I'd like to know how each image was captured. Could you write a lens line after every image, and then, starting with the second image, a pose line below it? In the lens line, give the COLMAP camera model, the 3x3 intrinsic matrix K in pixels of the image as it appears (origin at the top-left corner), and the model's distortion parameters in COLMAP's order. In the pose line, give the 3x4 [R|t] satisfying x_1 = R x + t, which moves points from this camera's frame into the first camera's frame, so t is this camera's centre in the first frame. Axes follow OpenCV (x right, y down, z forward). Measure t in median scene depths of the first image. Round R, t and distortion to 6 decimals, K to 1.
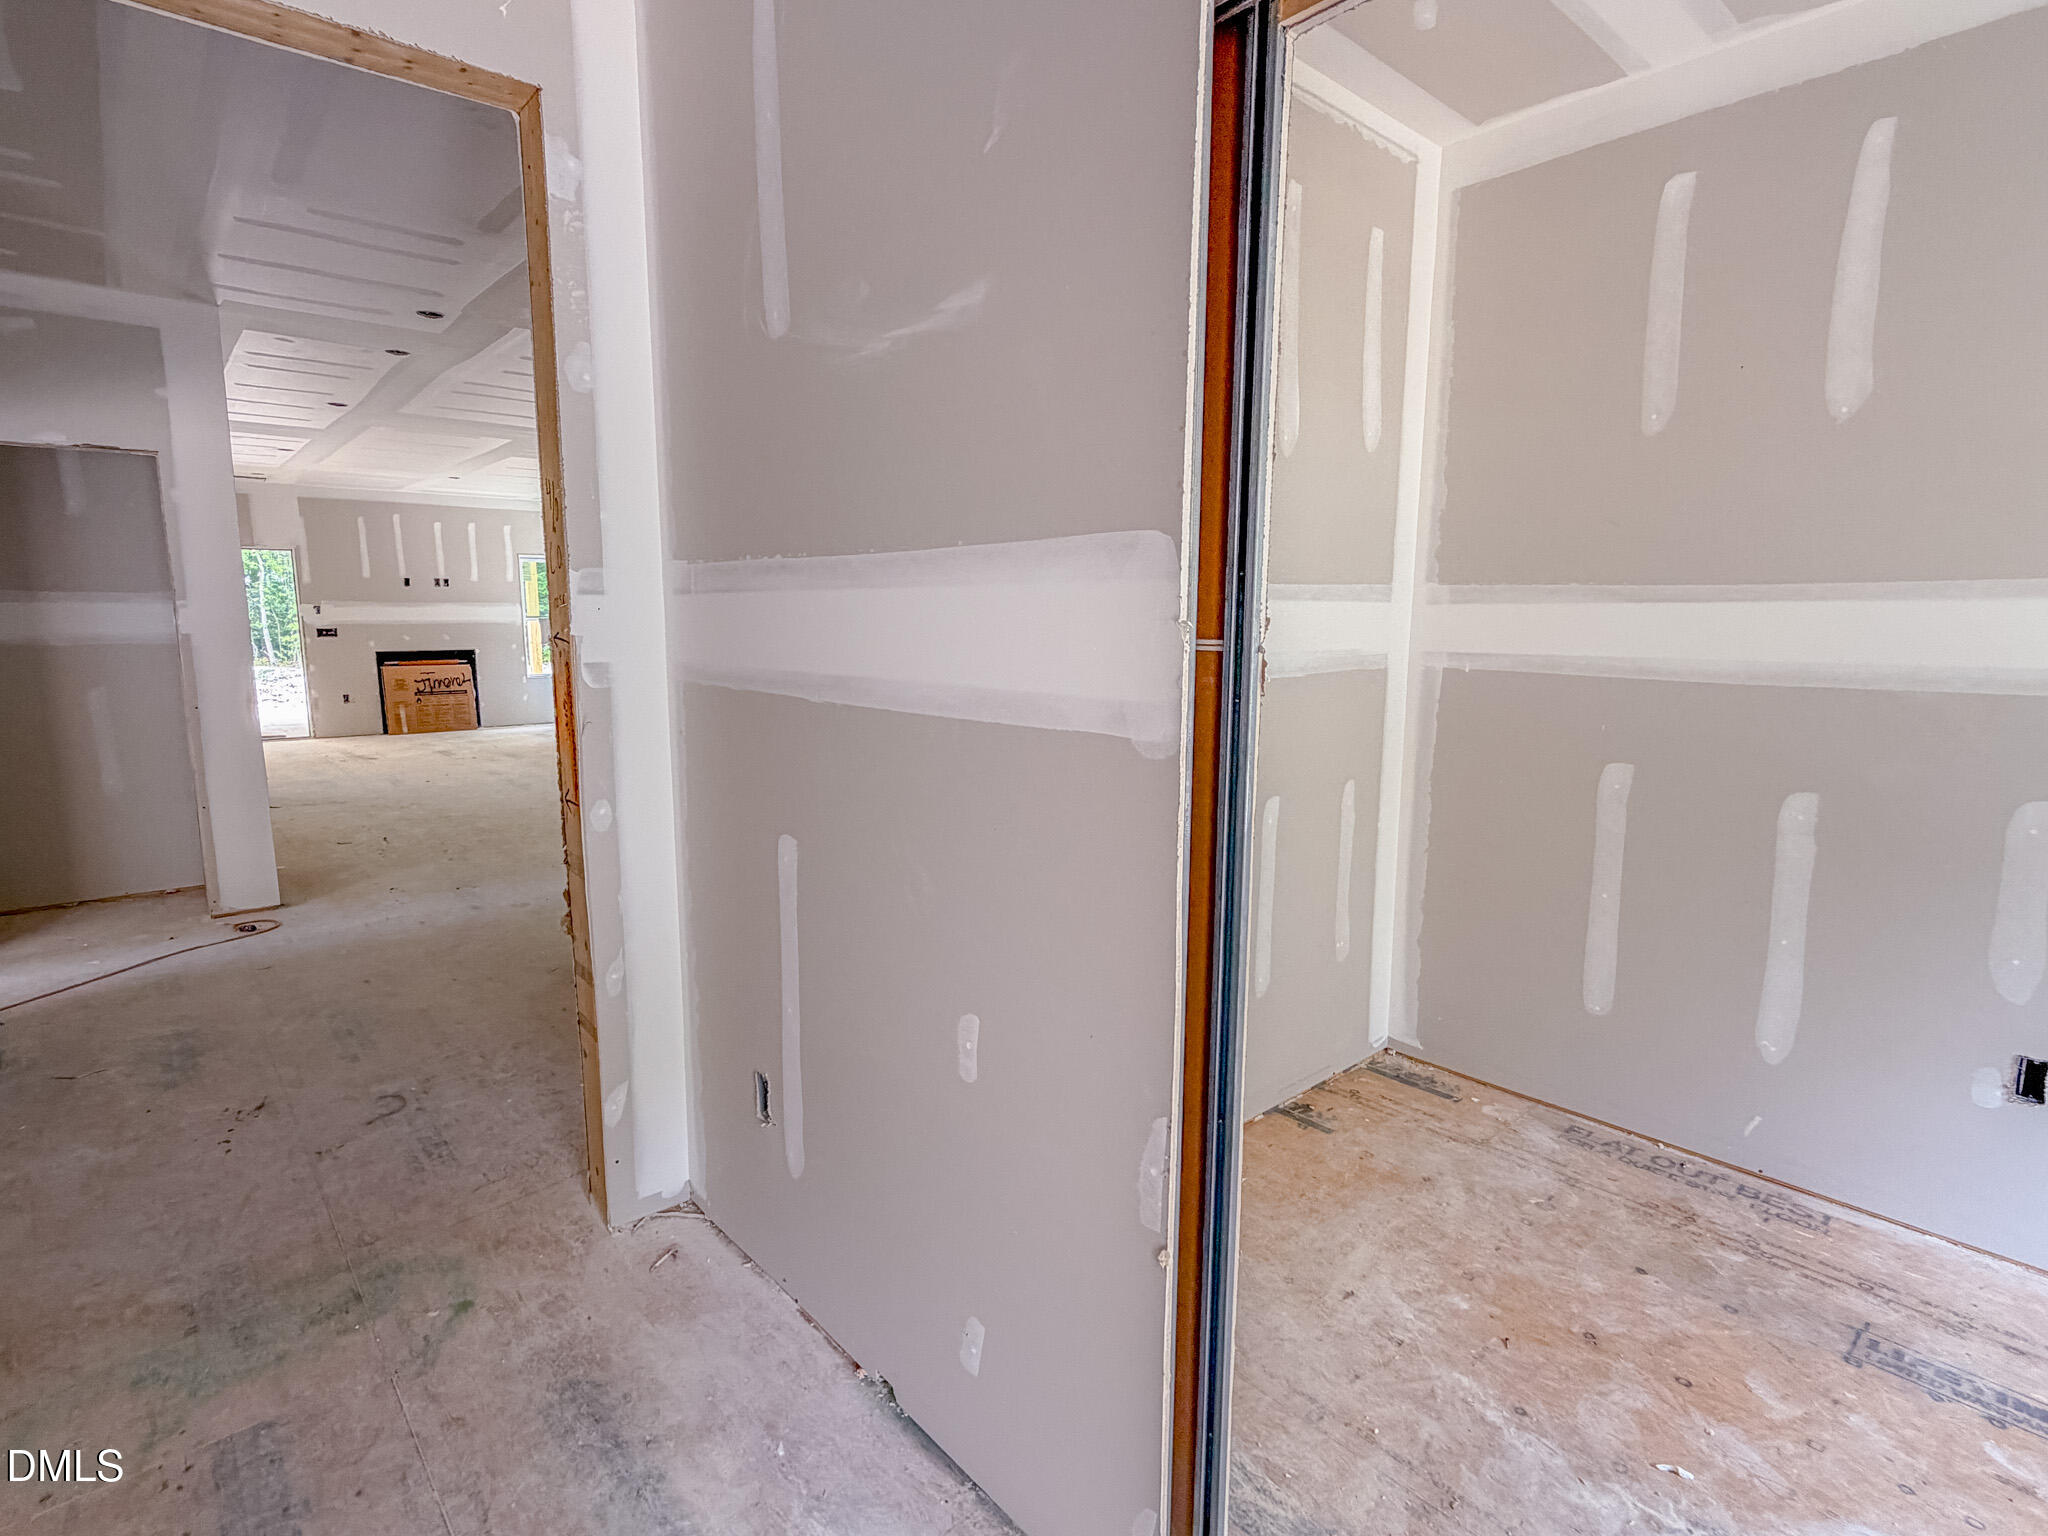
lens RADIAL K [[1027.8, 0, 1014.3], [0, 1027.8, 766.8], [0, 0, 1]] dist [-0.000546, -0.000100]
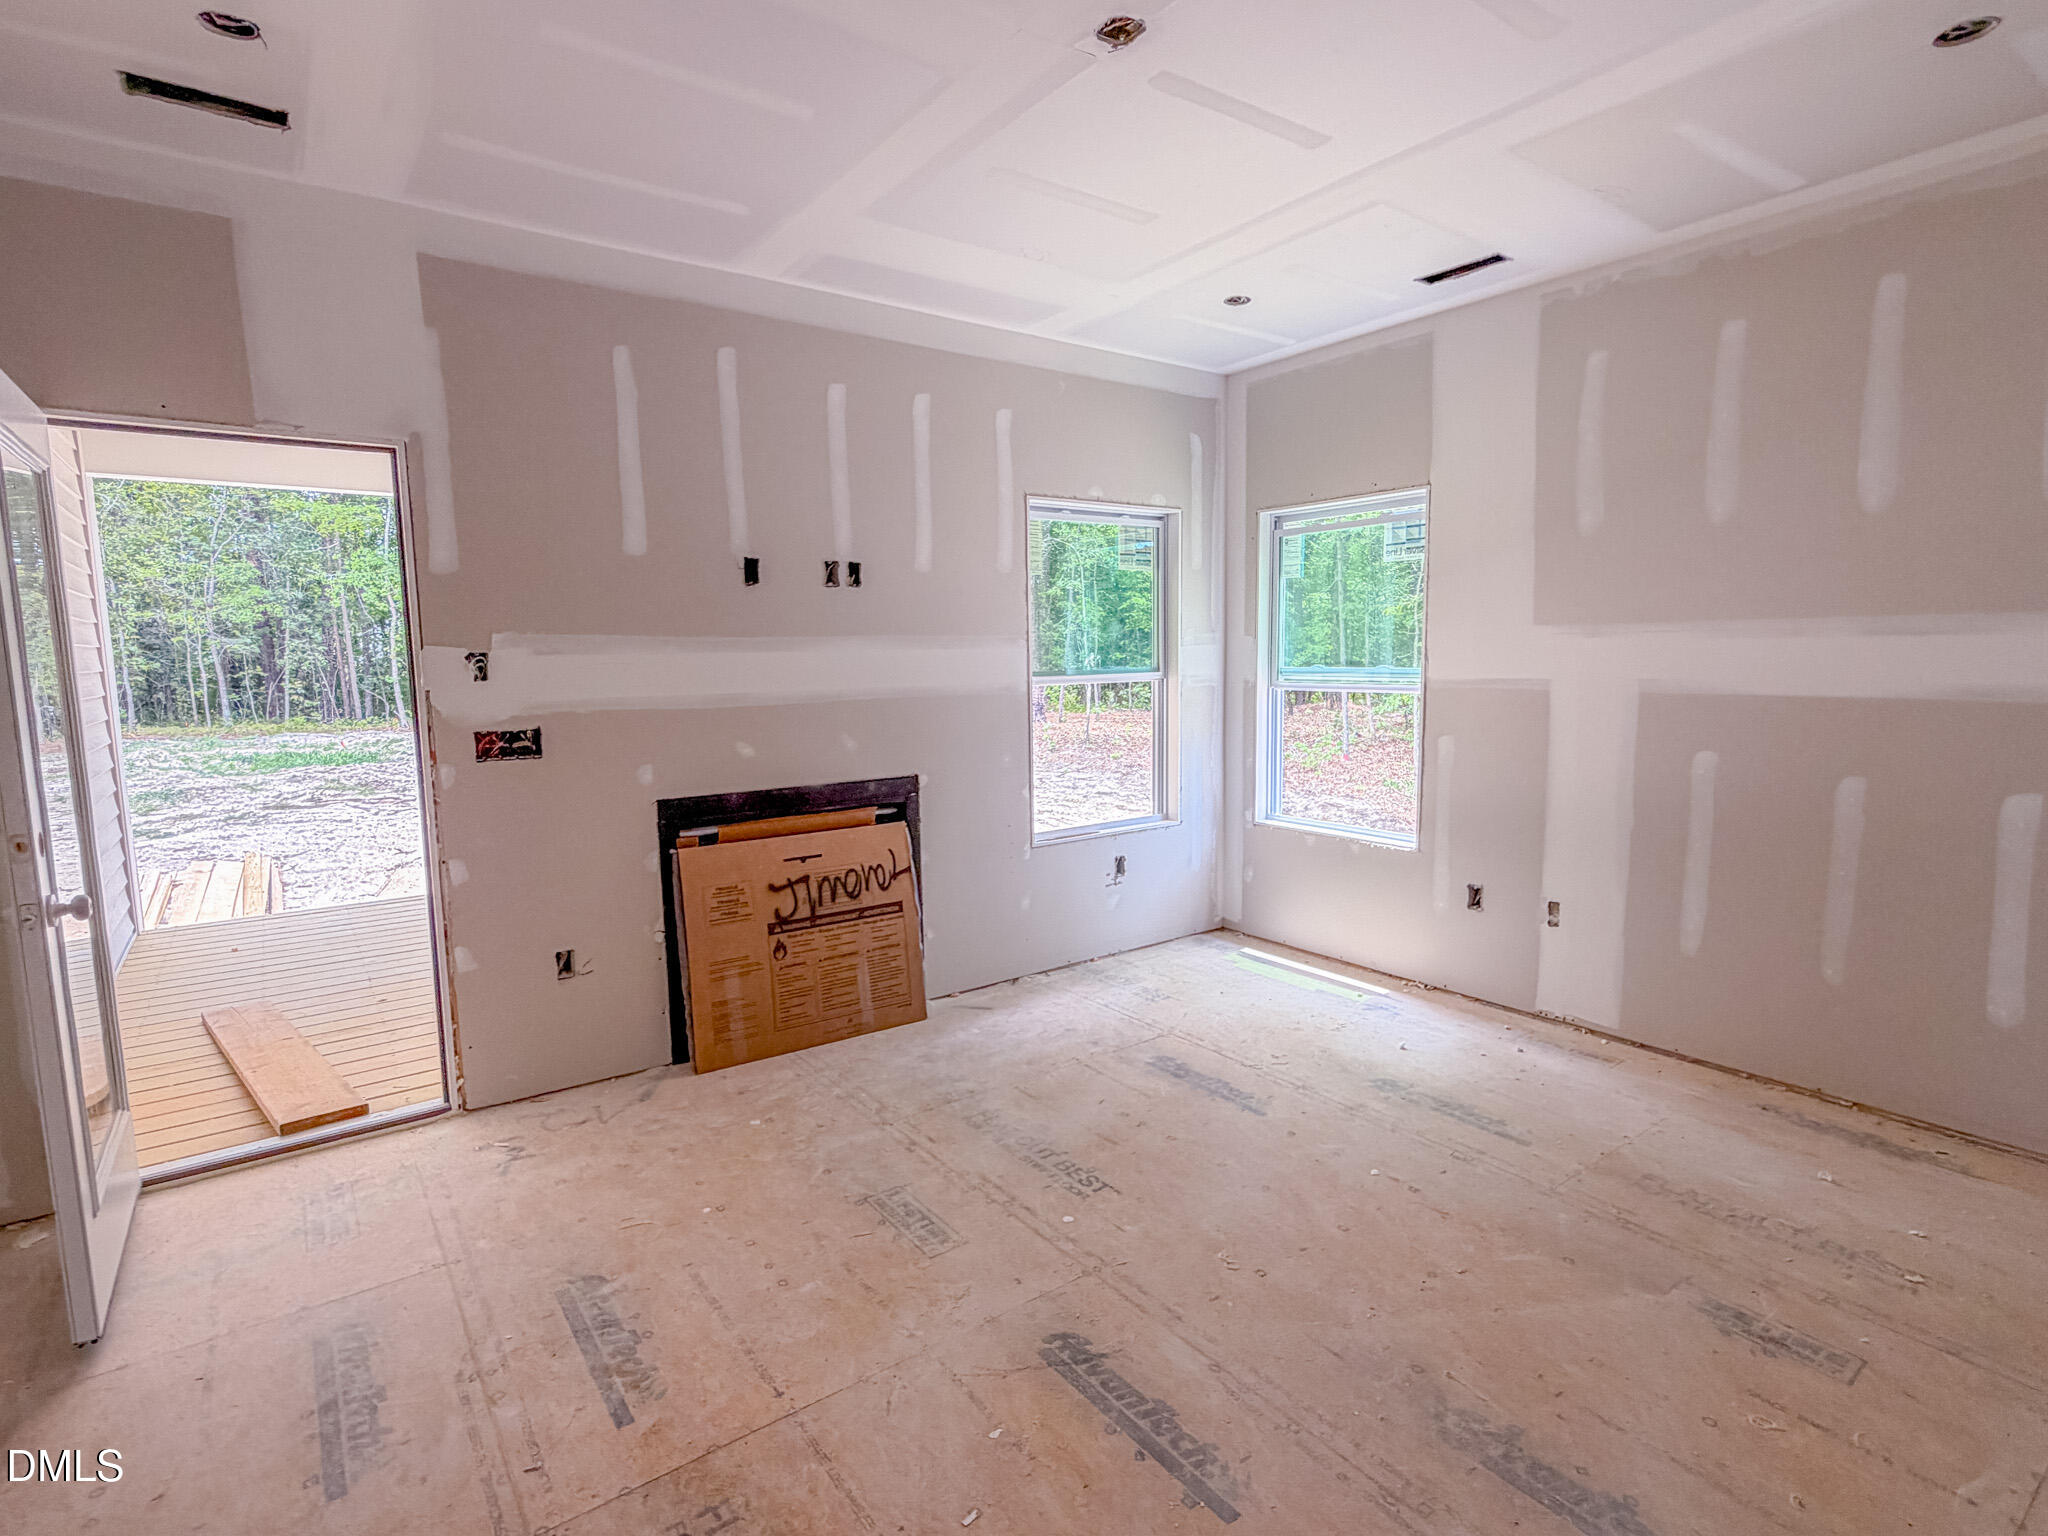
lens RADIAL K [[1027.8, 0, 1029.9], [0, 1027.8, 776.4], [0, 0, 1]] dist [-0.000546, -0.000100]
pose [[0.996488, -0.005768, -0.083536, -0.508913], [0.003349, 0.999572, -0.029064, -0.114856], [0.083668, 0.028683, 0.996081, 0.739967]]
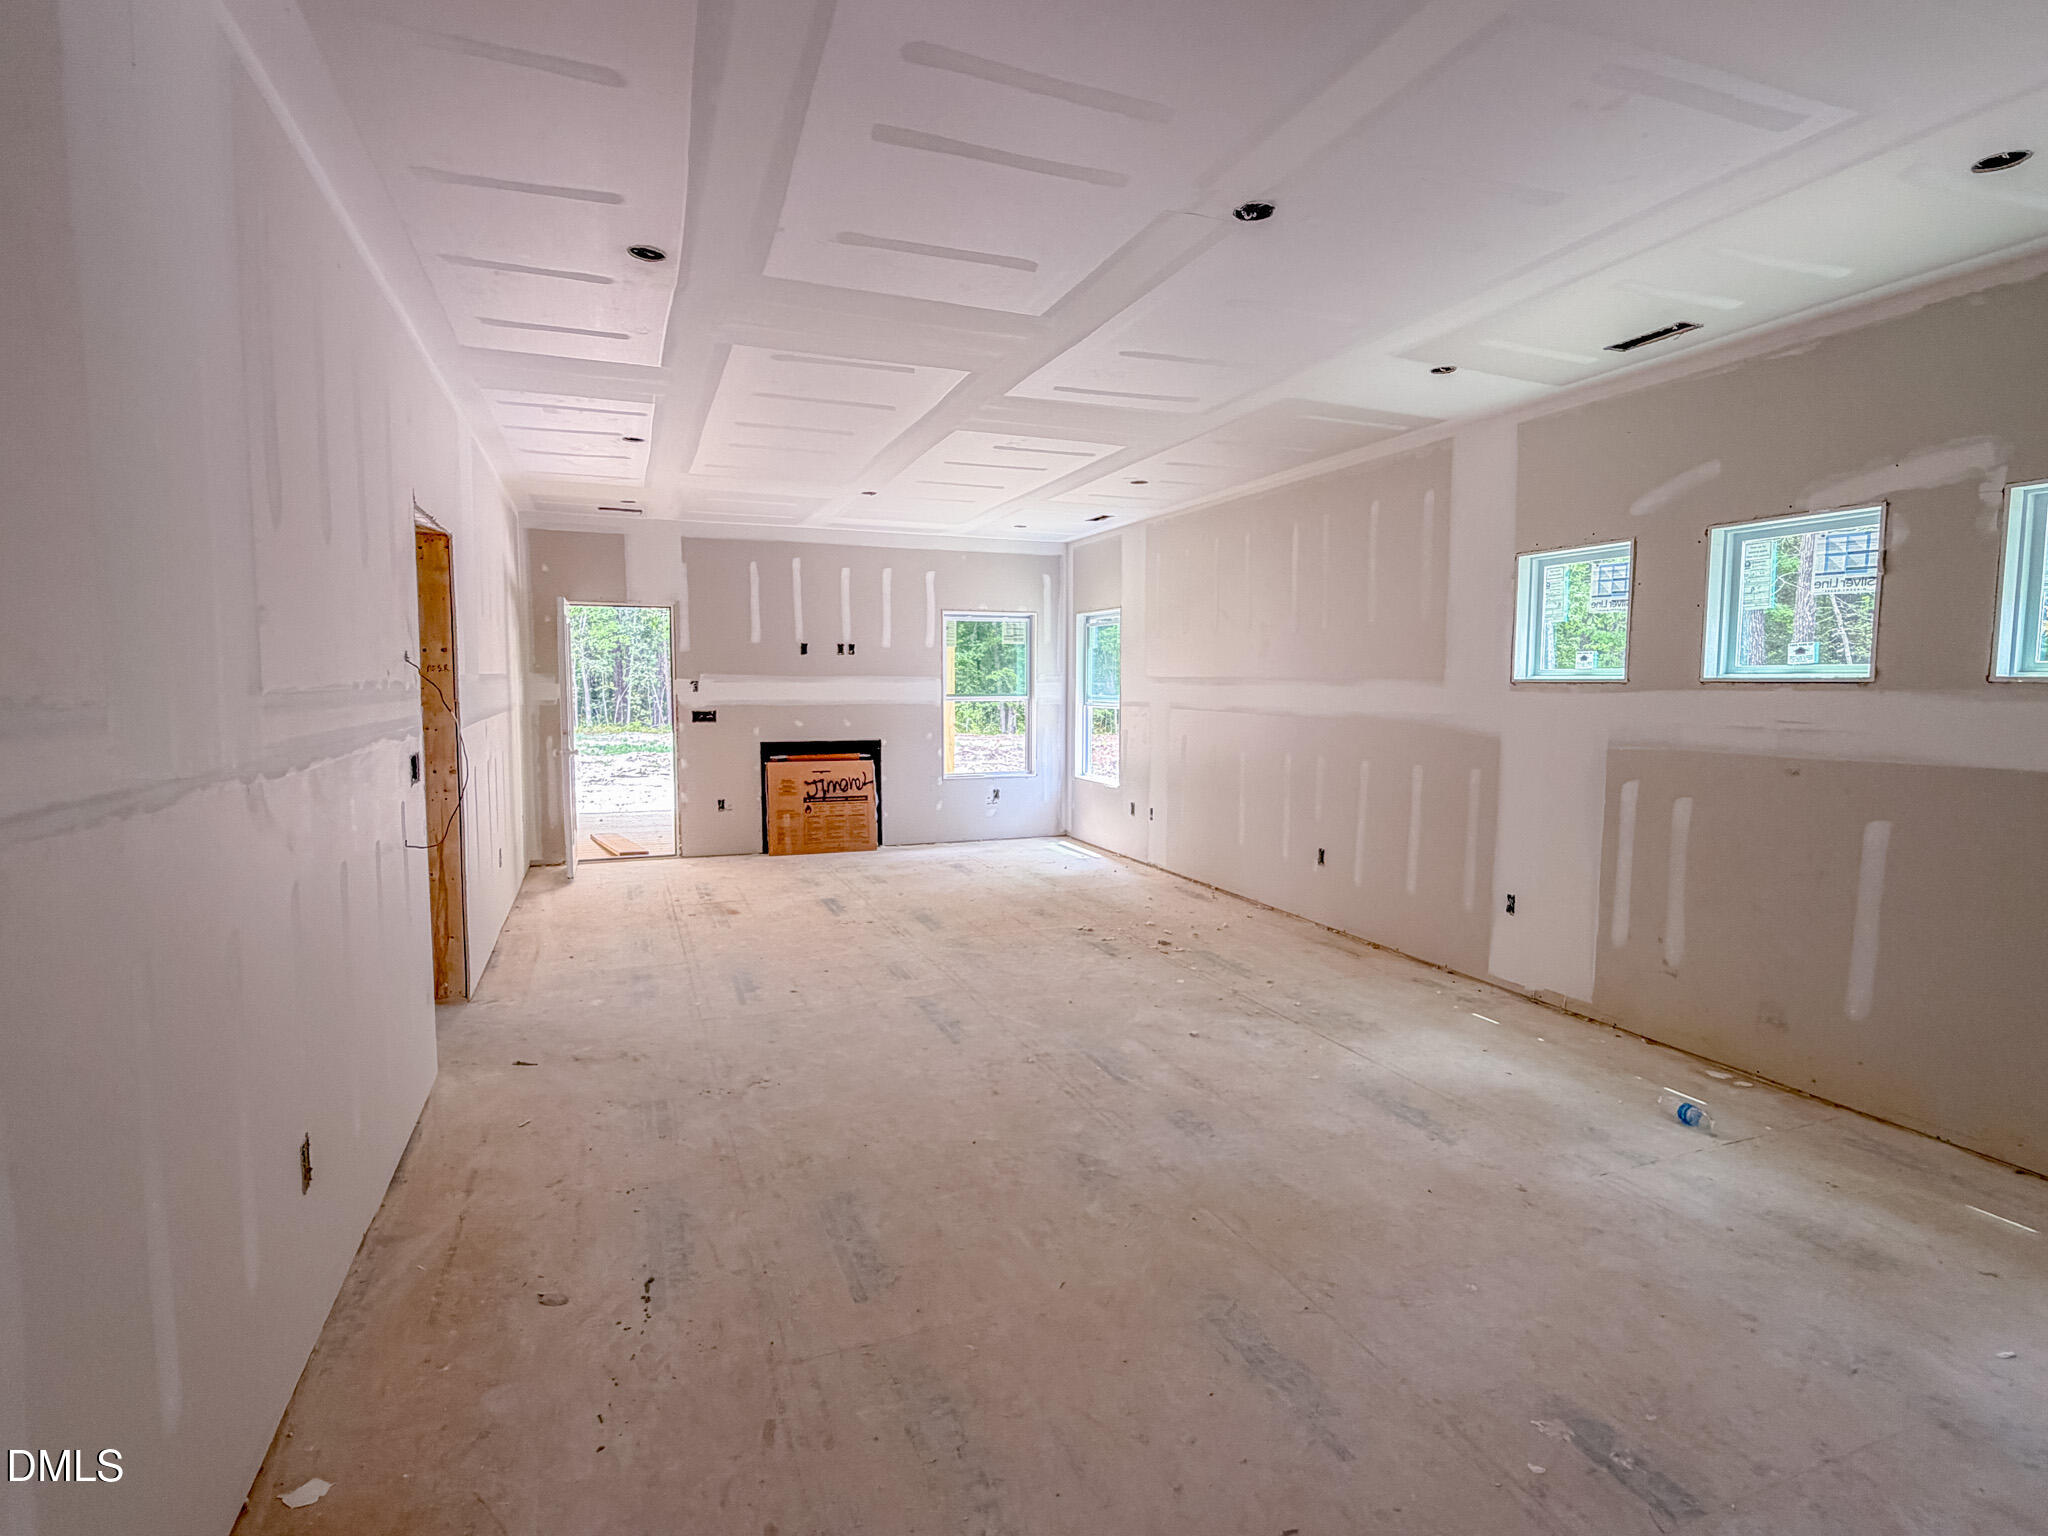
lens RADIAL K [[1027.8, 0, 1033.4], [0, 1027.8, 773.4], [0, 0, 1]] dist [-0.000546, -0.000100]
pose [[0.945025, 0.032467, -0.325383, -0.203351], [-0.052443, 0.997227, -0.052809, -0.063638], [0.322766, 0.066970, 0.944107, 0.383244]]
